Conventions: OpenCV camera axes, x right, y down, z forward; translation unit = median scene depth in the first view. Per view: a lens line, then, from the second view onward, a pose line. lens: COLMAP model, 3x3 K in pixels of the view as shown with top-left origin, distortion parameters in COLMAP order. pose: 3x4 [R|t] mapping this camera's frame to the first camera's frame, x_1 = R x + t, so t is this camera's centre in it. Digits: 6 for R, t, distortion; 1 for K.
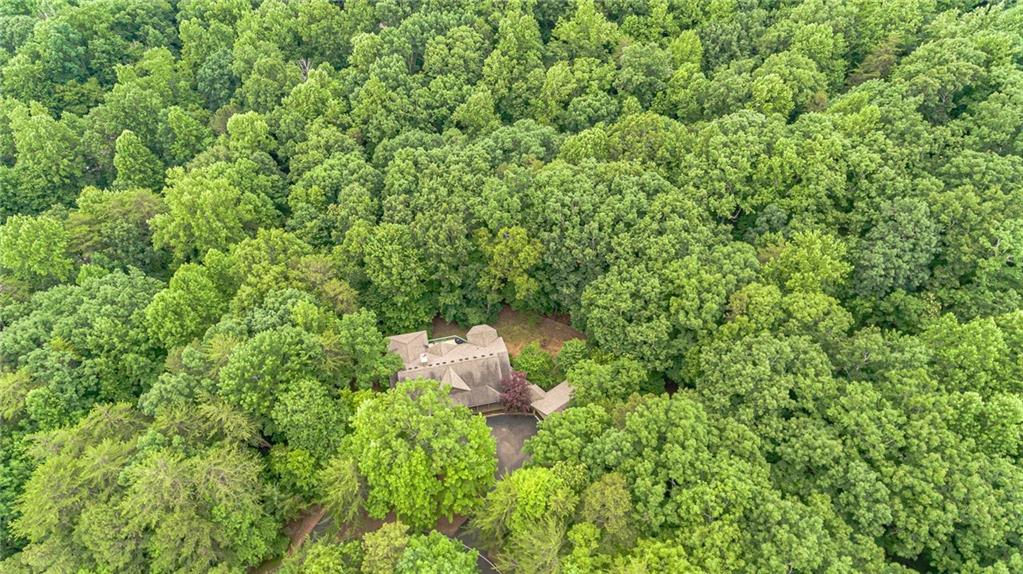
lens RADIAL K [[606.5, 0, 509.9], [0, 606.5, 285.3], [0, 0, 1]] dist [0.005880, -0.006364]
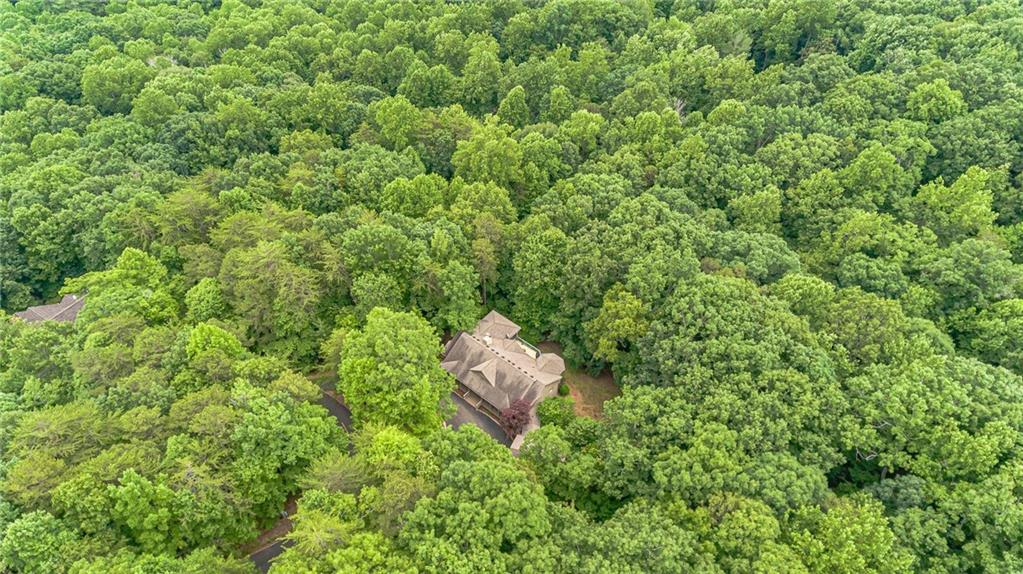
lens RADIAL K [[606.5, 0, 506.9], [0, 606.5, 292.3], [0, 0, 1]] dist [0.005880, -0.006364]
pose [[0.607977, 0.571593, -0.551041, 0.430409], [-0.611932, 0.779565, 0.133481, -0.109765], [0.505869, 0.256047, 0.823733, 0.094665]]
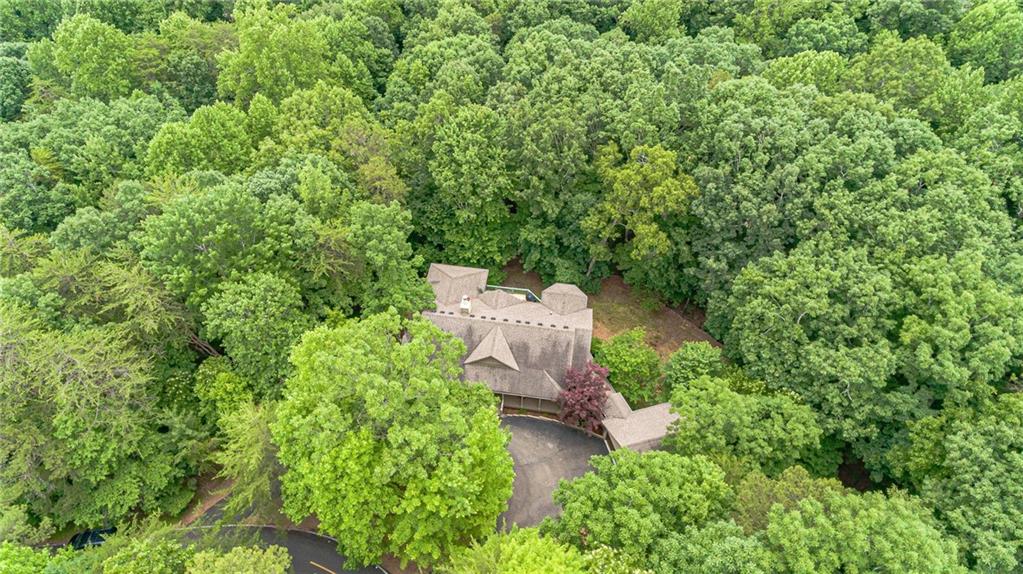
lens RADIAL K [[606.5, 0, 508.9], [0, 606.5, 294.1], [0, 0, 1]] dist [0.005880, -0.006364]
pose [[0.936230, 0.274778, -0.219020, 0.043482], [-0.269419, 0.961475, 0.054581, 0.061734], [0.225580, 0.007908, 0.974192, 0.362884]]
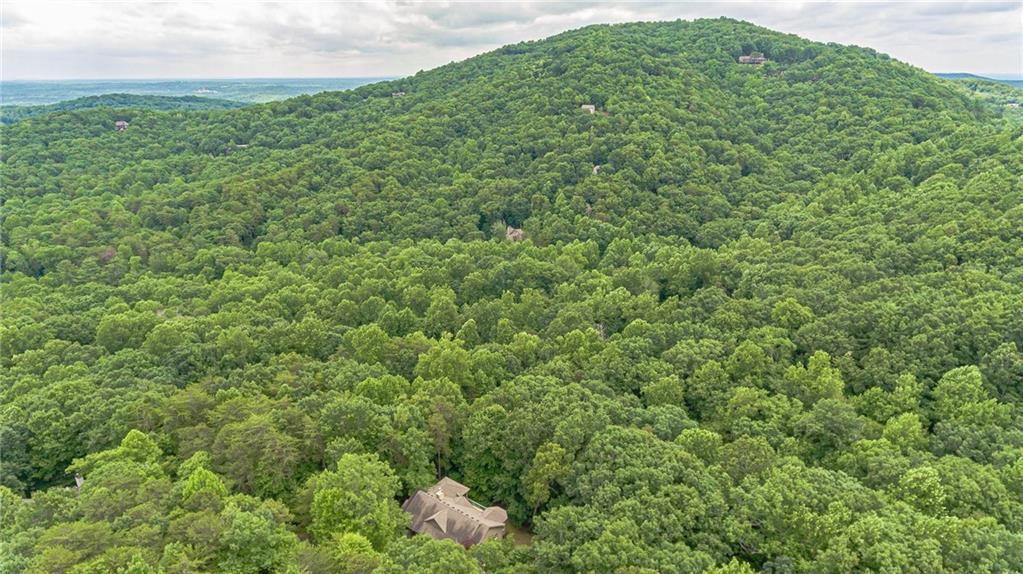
lens RADIAL K [[606.5, 0, 511.8], [0, 606.5, 291.3], [0, 0, 1]] dist [0.005880, -0.006364]
pose [[0.662603, 0.265822, -0.700211, 0.731120], [-0.576747, 0.777539, -0.250592, 0.023597], [0.477828, 0.569888, 0.668512, -0.022460]]
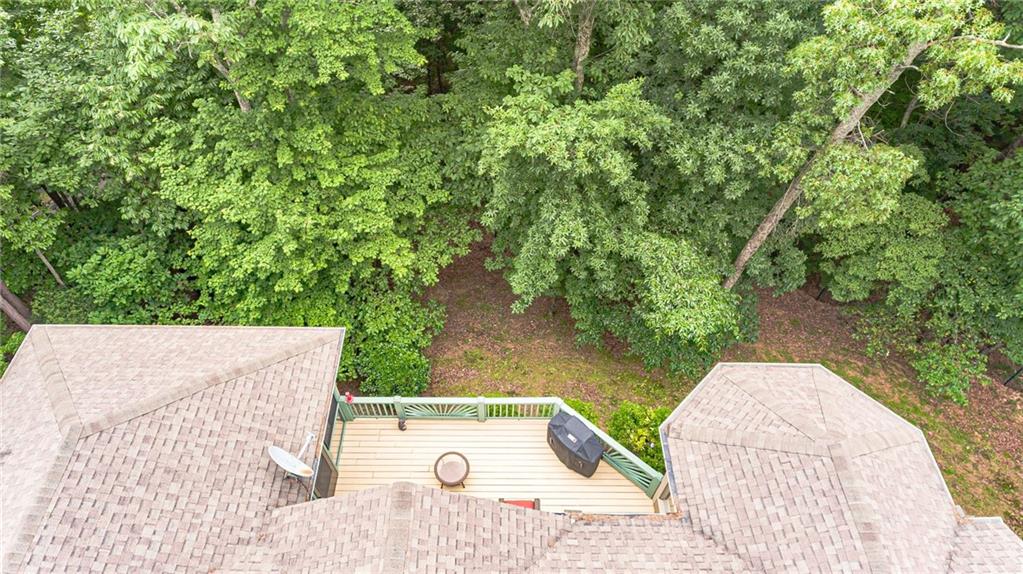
lens RADIAL K [[606.5, 0, 511.8], [0, 606.5, 286.1], [0, 0, 1]] dist [0.005880, -0.006364]
pose [[0.978025, 0.167774, -0.123769, -0.095788], [-0.167251, 0.985805, 0.014680, 0.062769], [0.124475, 0.006343, 0.992202, 0.942688]]
